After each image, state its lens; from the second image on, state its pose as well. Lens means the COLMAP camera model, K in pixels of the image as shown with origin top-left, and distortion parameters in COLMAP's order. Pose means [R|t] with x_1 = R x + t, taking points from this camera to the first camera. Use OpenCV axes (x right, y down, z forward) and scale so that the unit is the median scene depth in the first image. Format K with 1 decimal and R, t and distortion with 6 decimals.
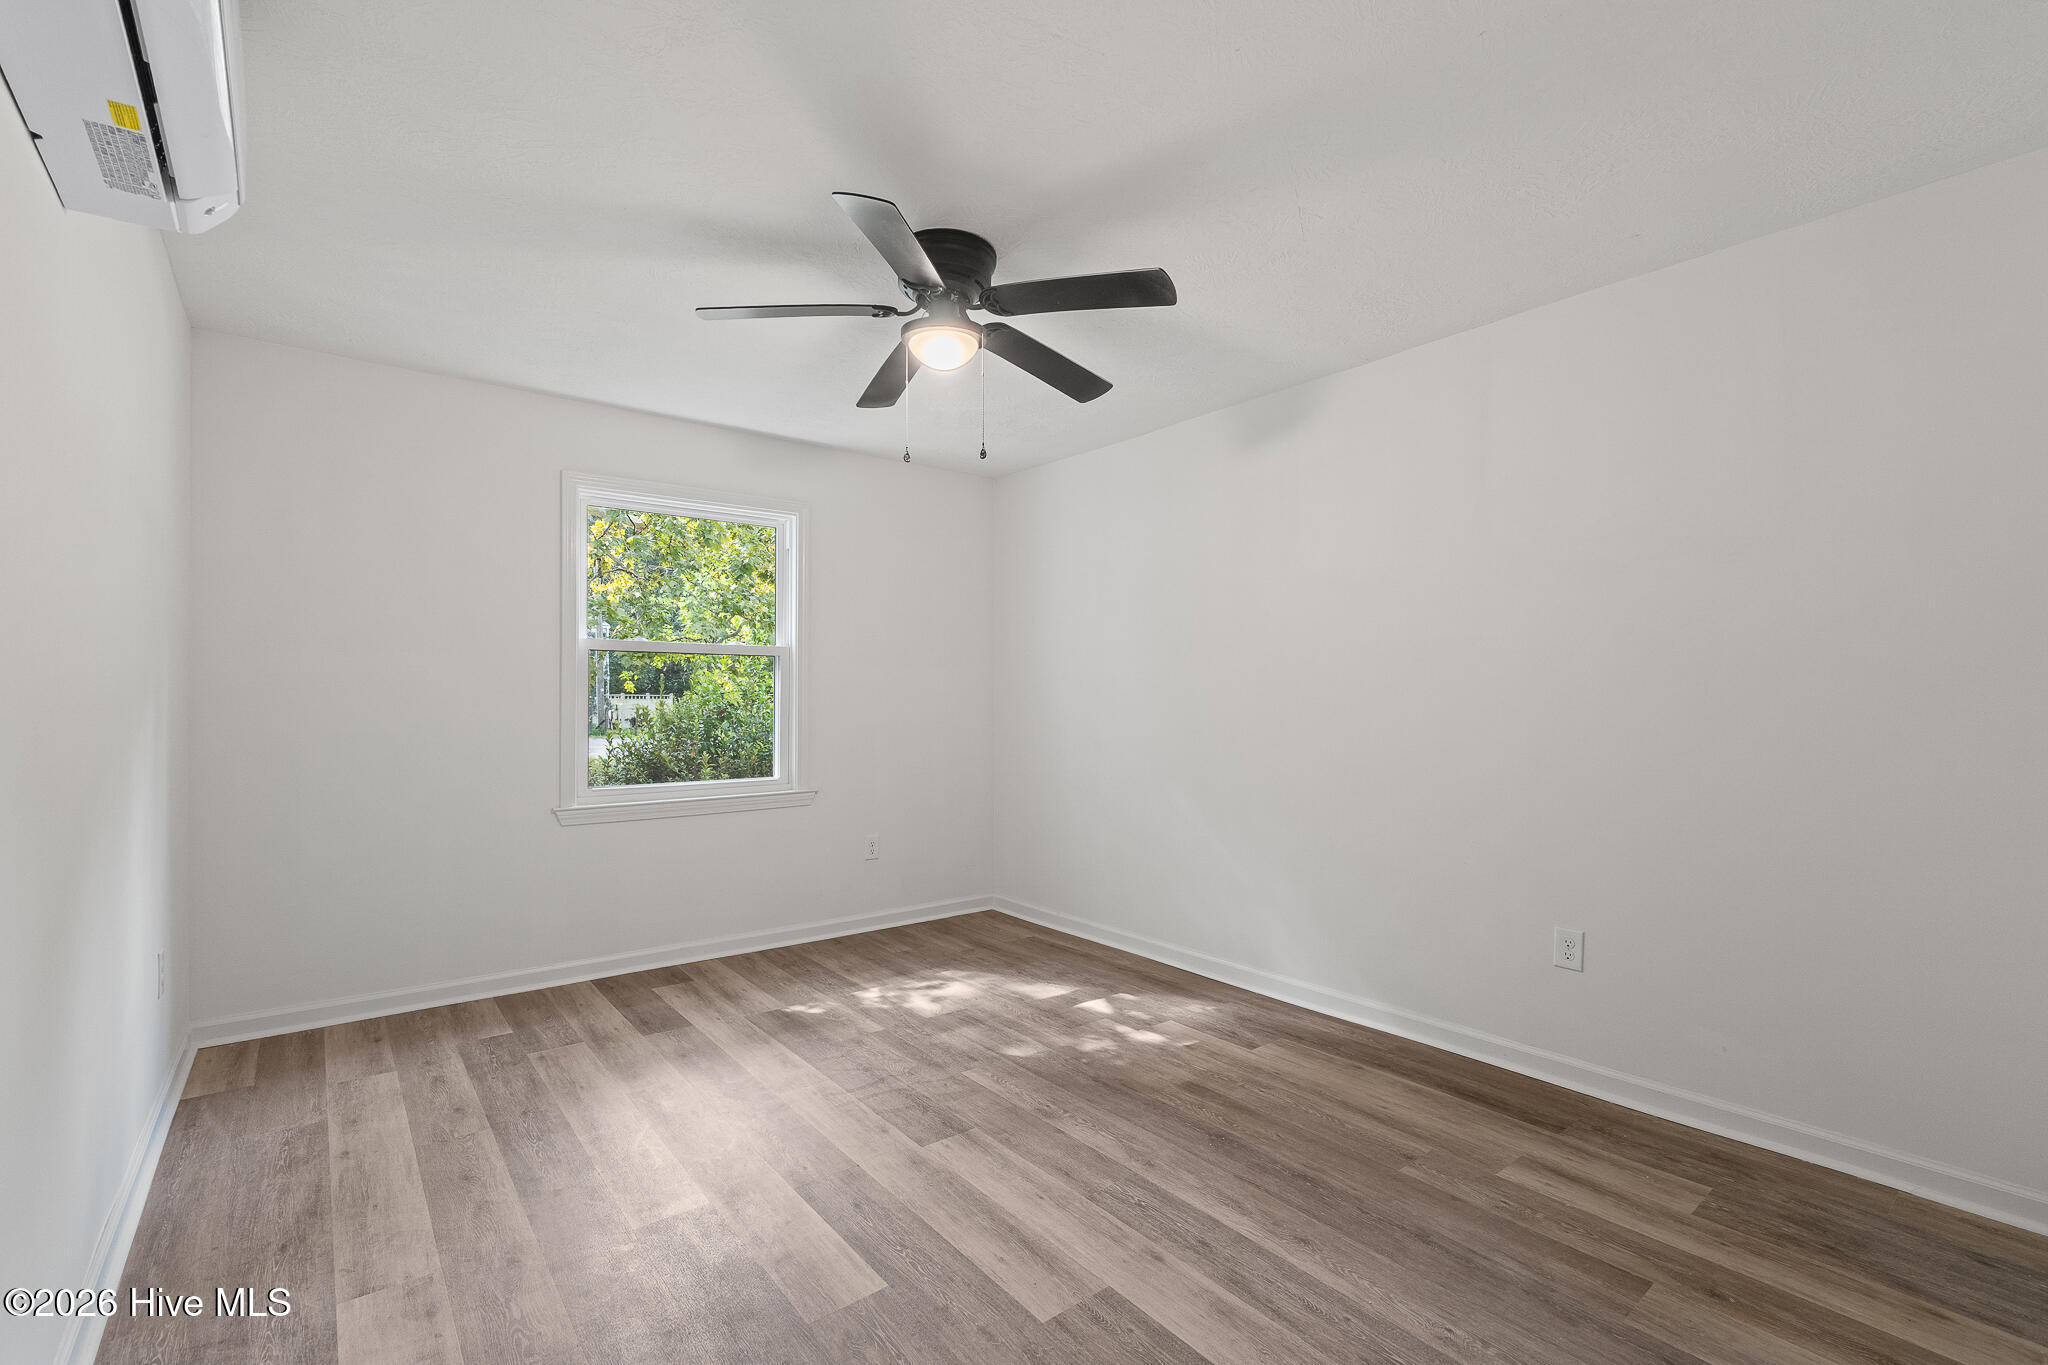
lens RADIAL K [[864.9, 0, 982.1], [0, 864.9, 681.8], [0, 0, 1]] dist [-0.010538, 0.000144]
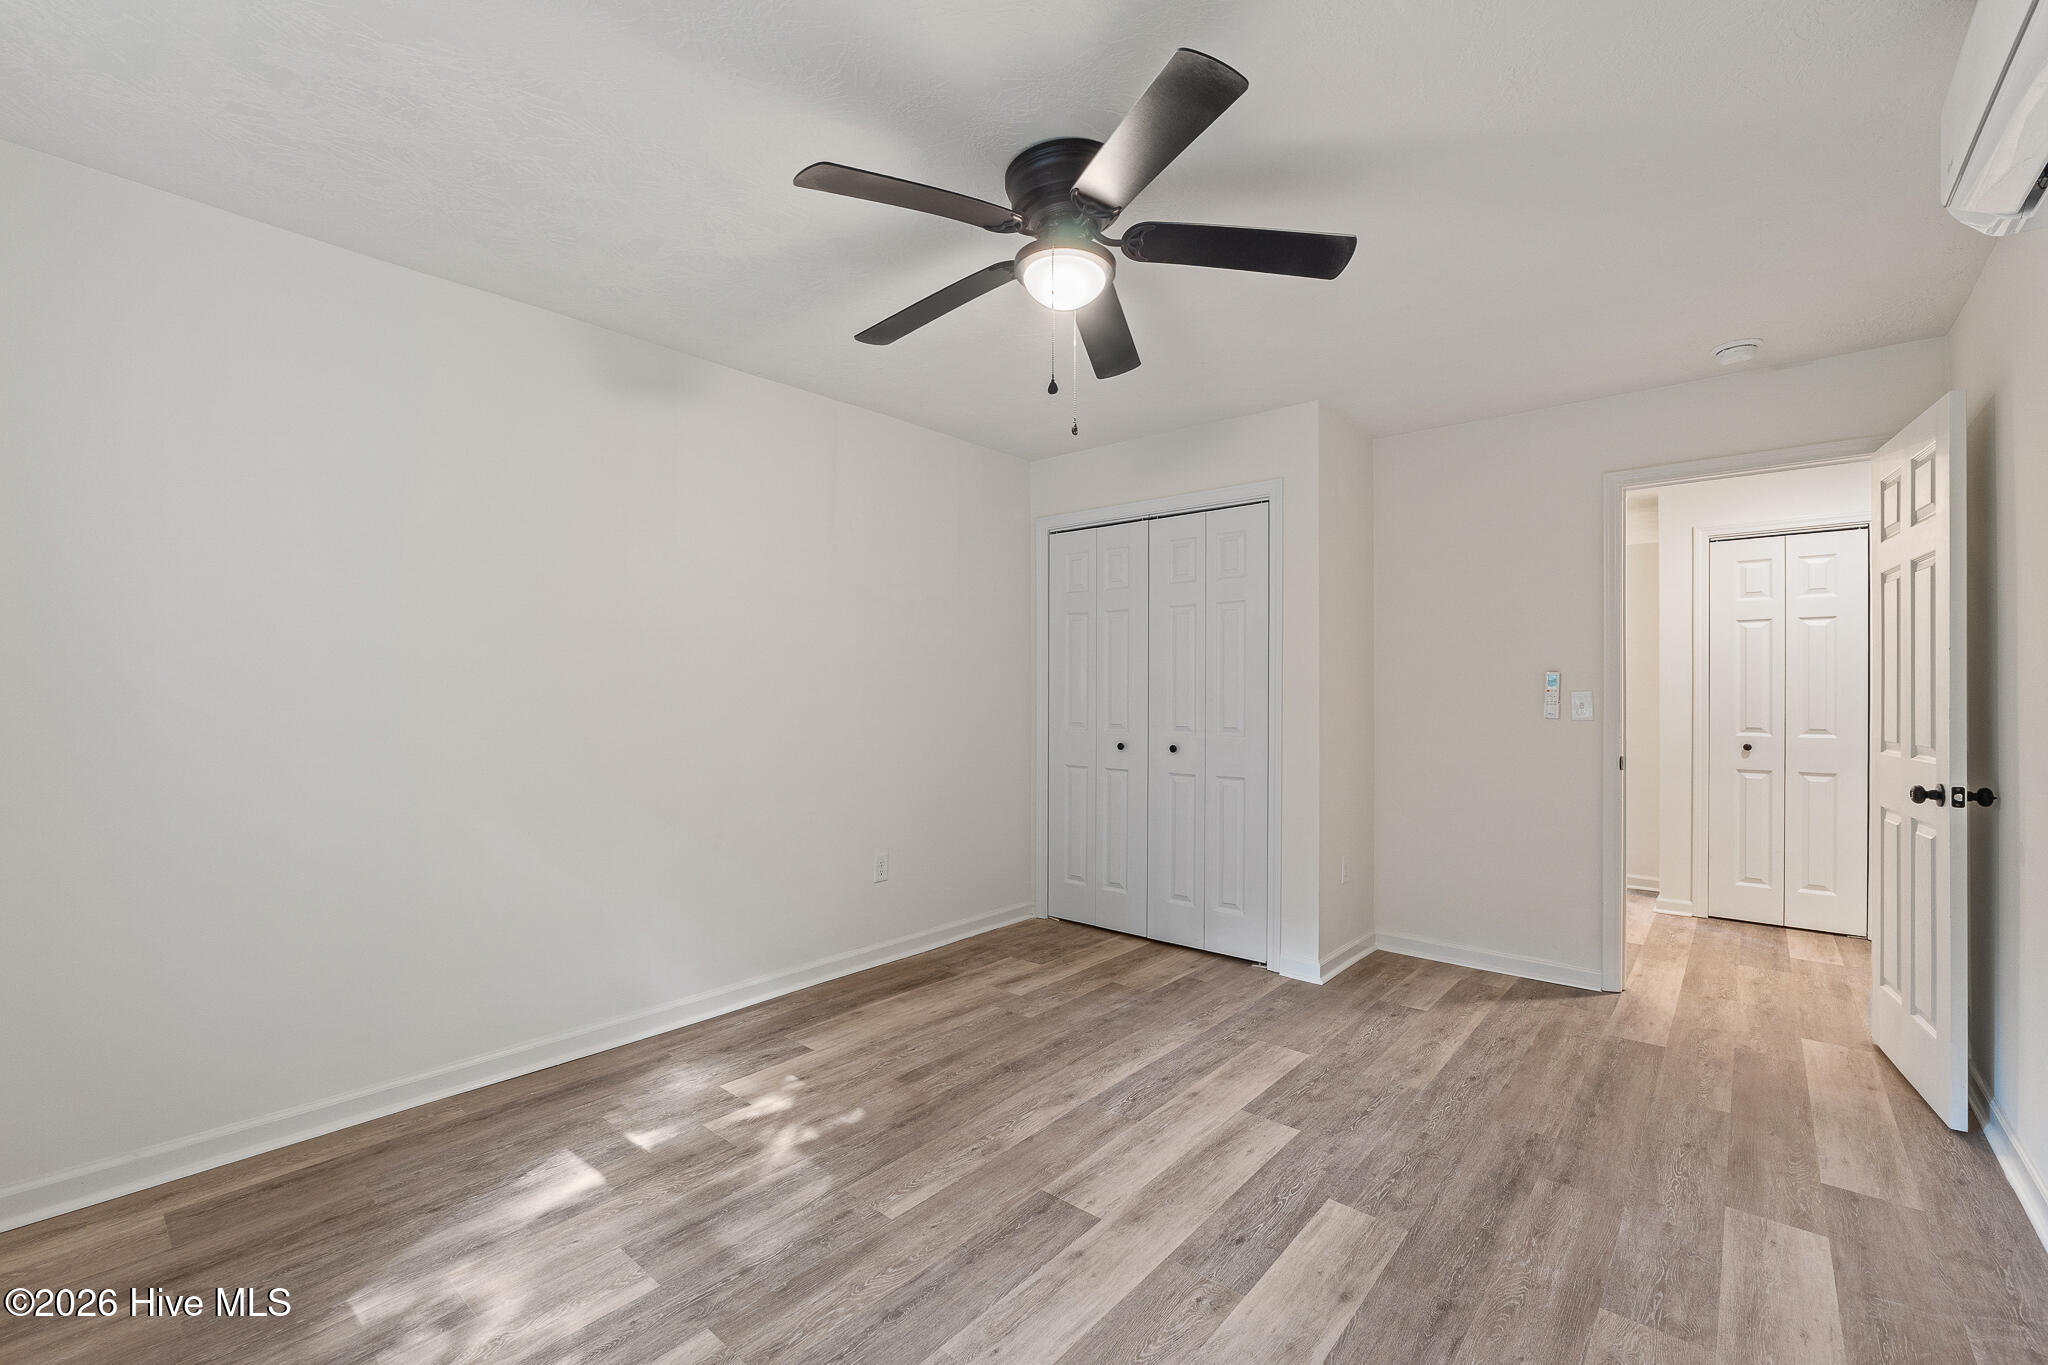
lens RADIAL K [[864.9, 0, 982.1], [0, 864.9, 681.8], [0, 0, 1]] dist [-0.010538, 0.000144]
pose [[-0.176824, 0.005156, 0.984229, -0.850789], [-0.022582, 0.999702, -0.009294, 0.011393], [-0.983983, -0.023869, -0.176655, 1.212492]]
